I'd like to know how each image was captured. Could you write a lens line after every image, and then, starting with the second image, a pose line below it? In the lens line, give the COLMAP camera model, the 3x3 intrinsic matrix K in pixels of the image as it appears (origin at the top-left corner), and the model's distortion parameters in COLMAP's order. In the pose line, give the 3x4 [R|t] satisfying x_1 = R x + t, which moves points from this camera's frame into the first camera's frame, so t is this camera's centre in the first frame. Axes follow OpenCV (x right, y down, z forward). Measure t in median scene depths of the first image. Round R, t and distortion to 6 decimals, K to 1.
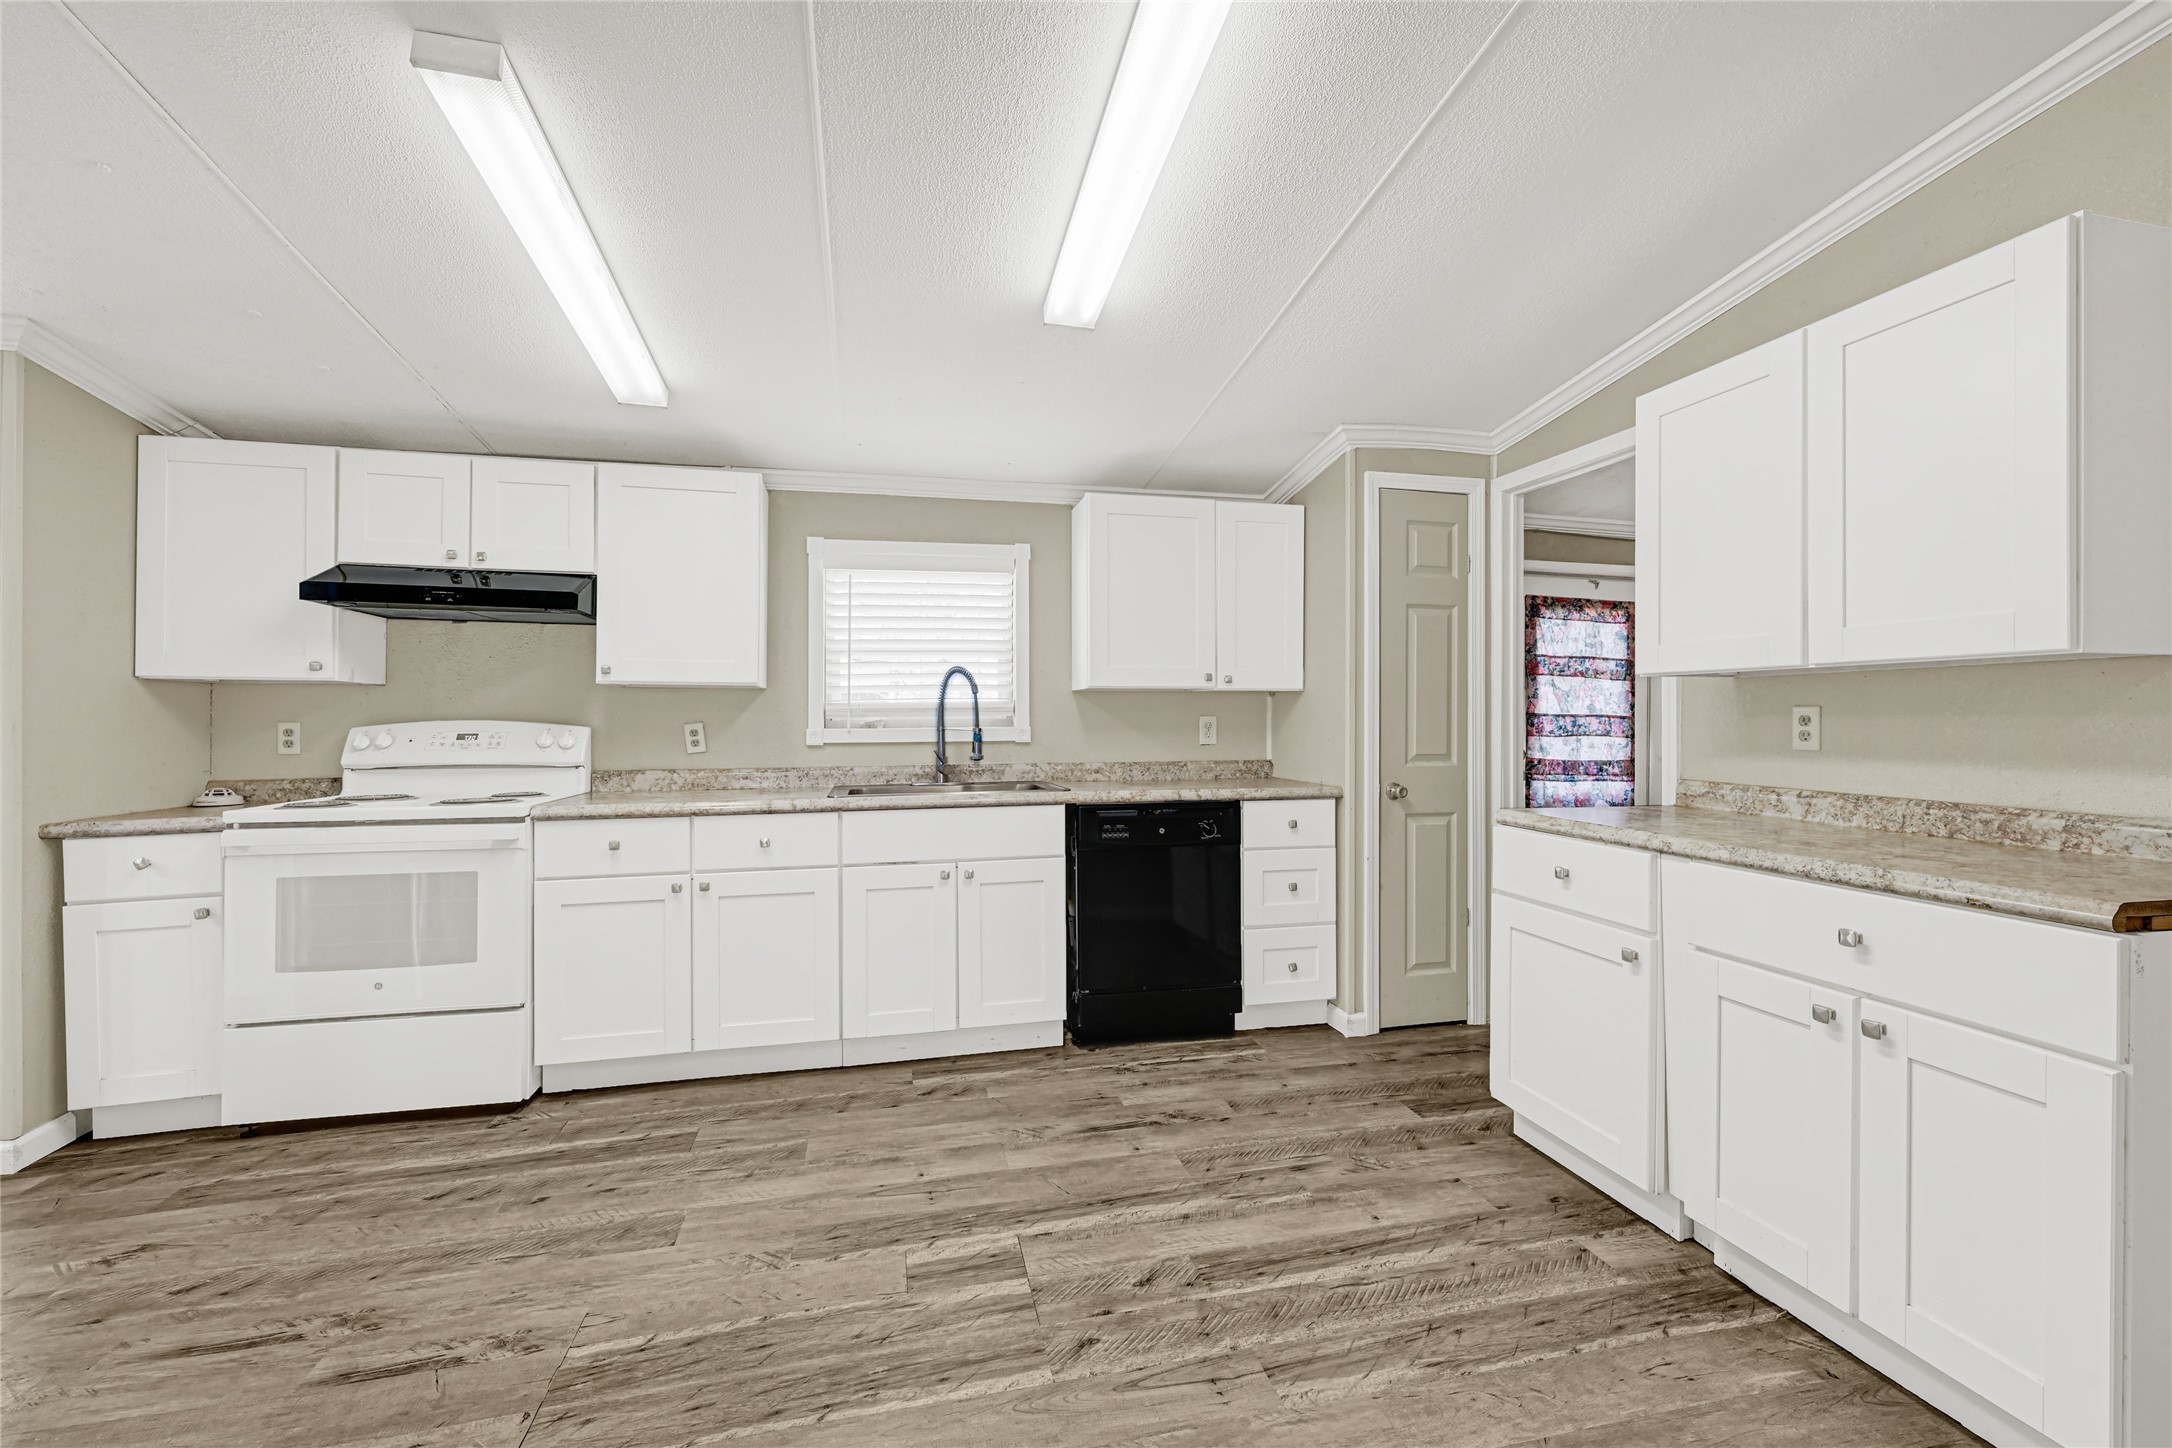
lens RADIAL K [[895.1, 0, 1075.9], [0, 895.1, 716.3], [0, 0, 1]] dist [-0.002697, -0.000221]
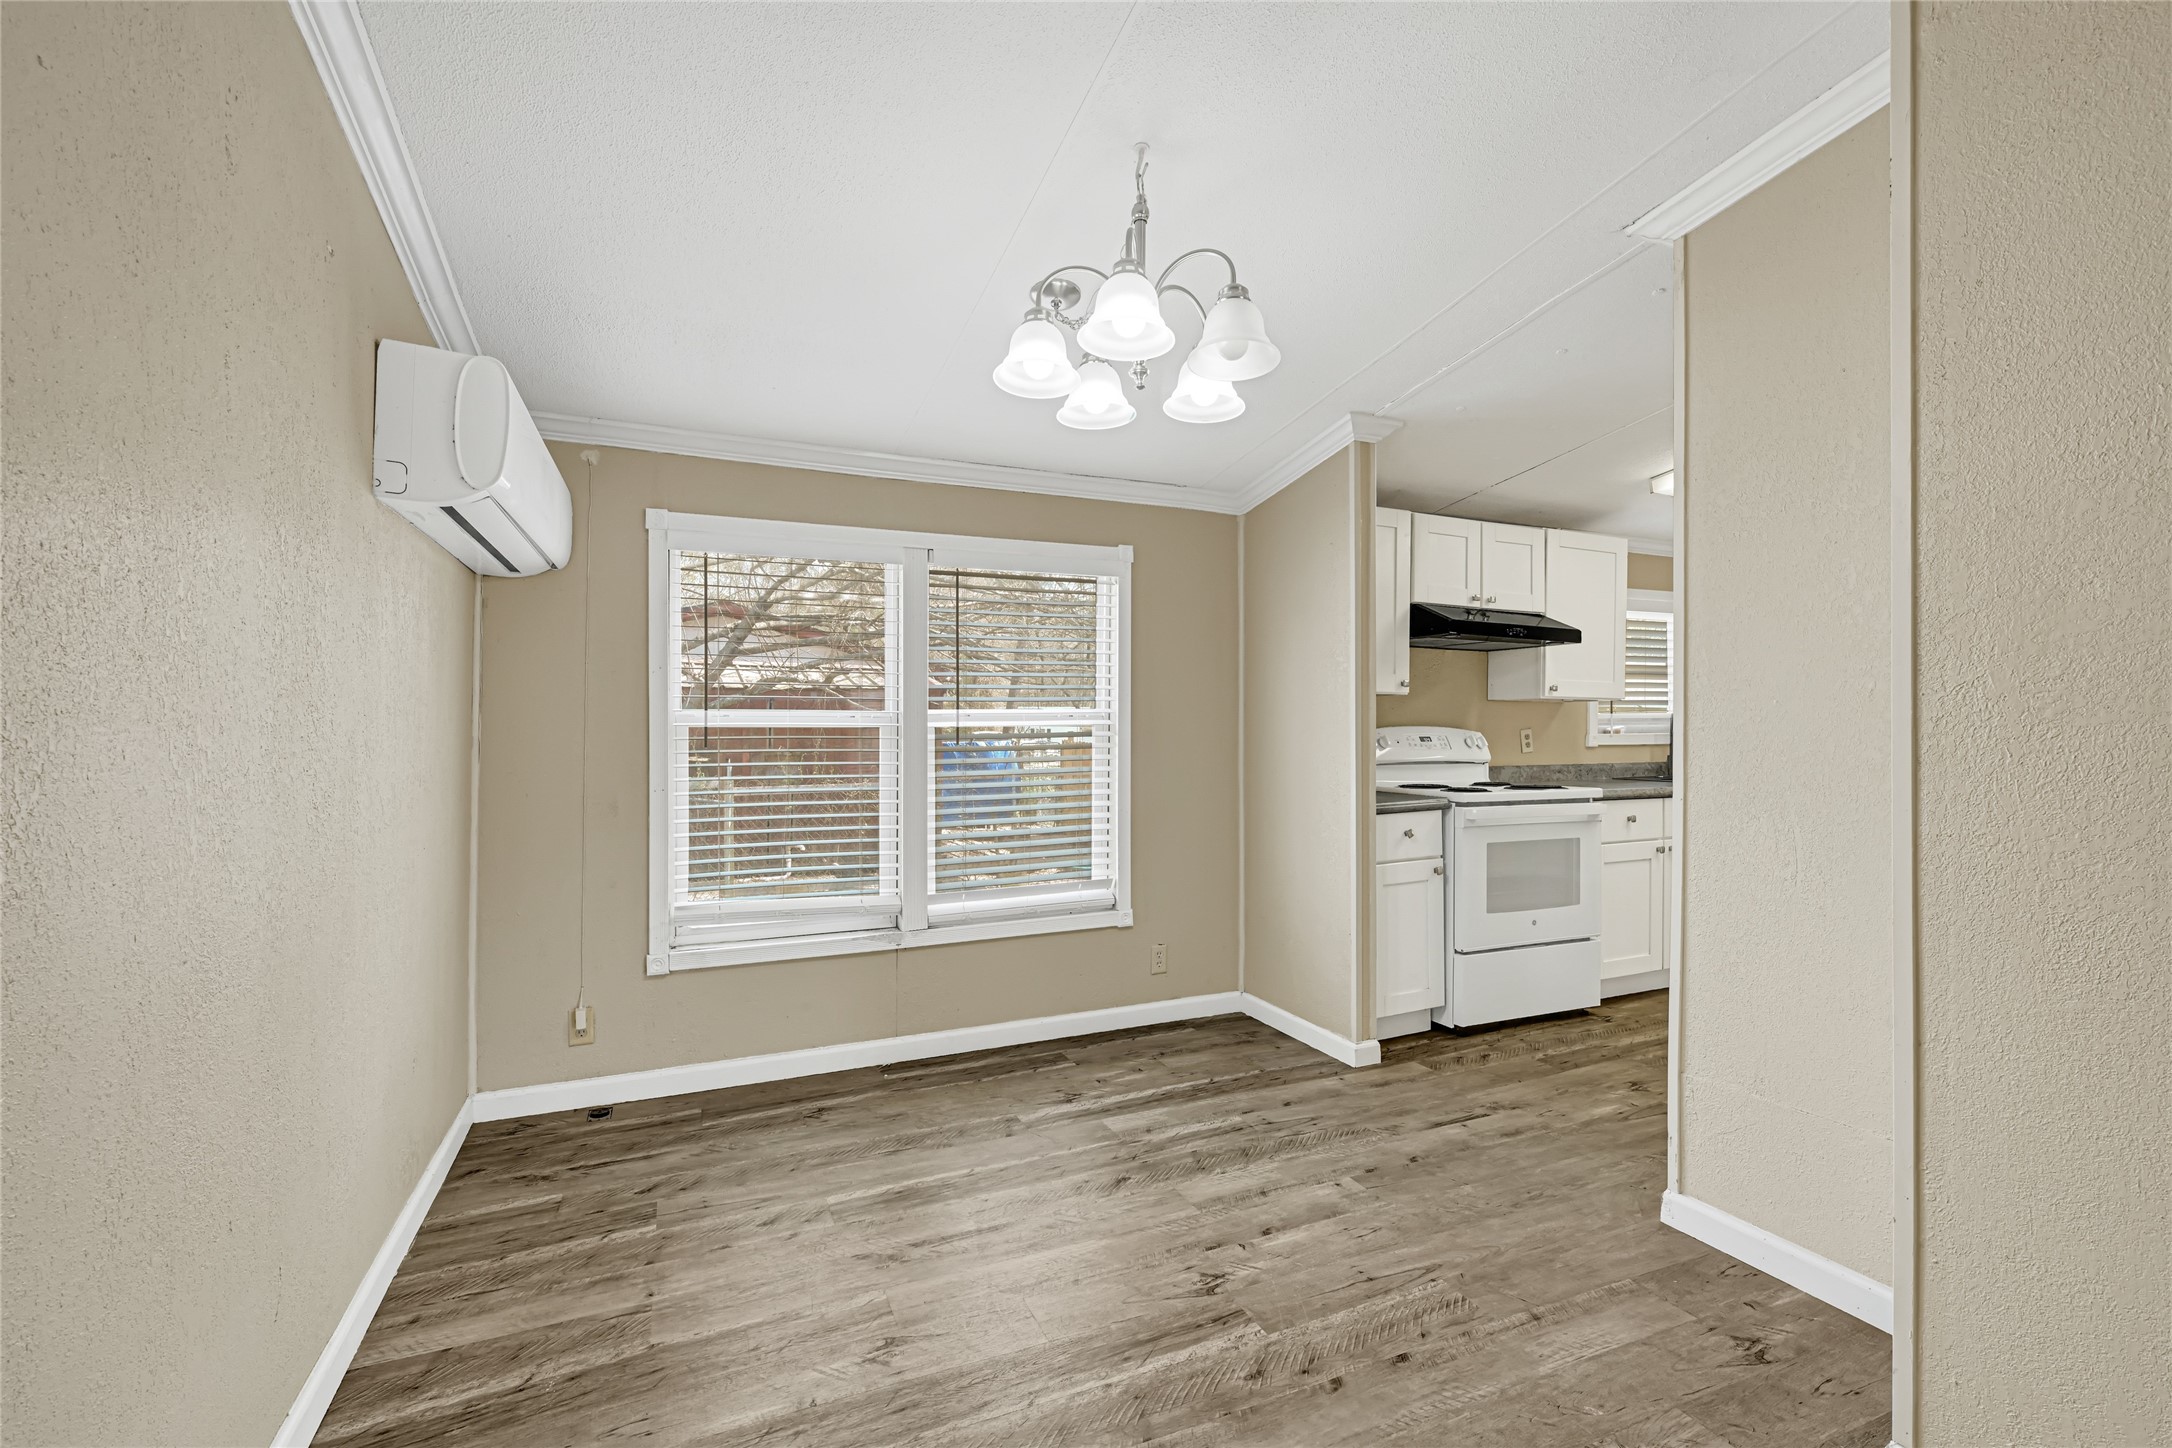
lens RADIAL K [[995.4, 0, 1093.4], [0, 995.4, 737.5], [0, 0, 1]] dist [0.028072, 0.001220]
pose [[0.978125, 0.003049, 0.207996, -1.450245], [-0.006118, 0.999882, 0.014114, 0.003724], [-0.207928, -0.015078, 0.978028, -0.281721]]
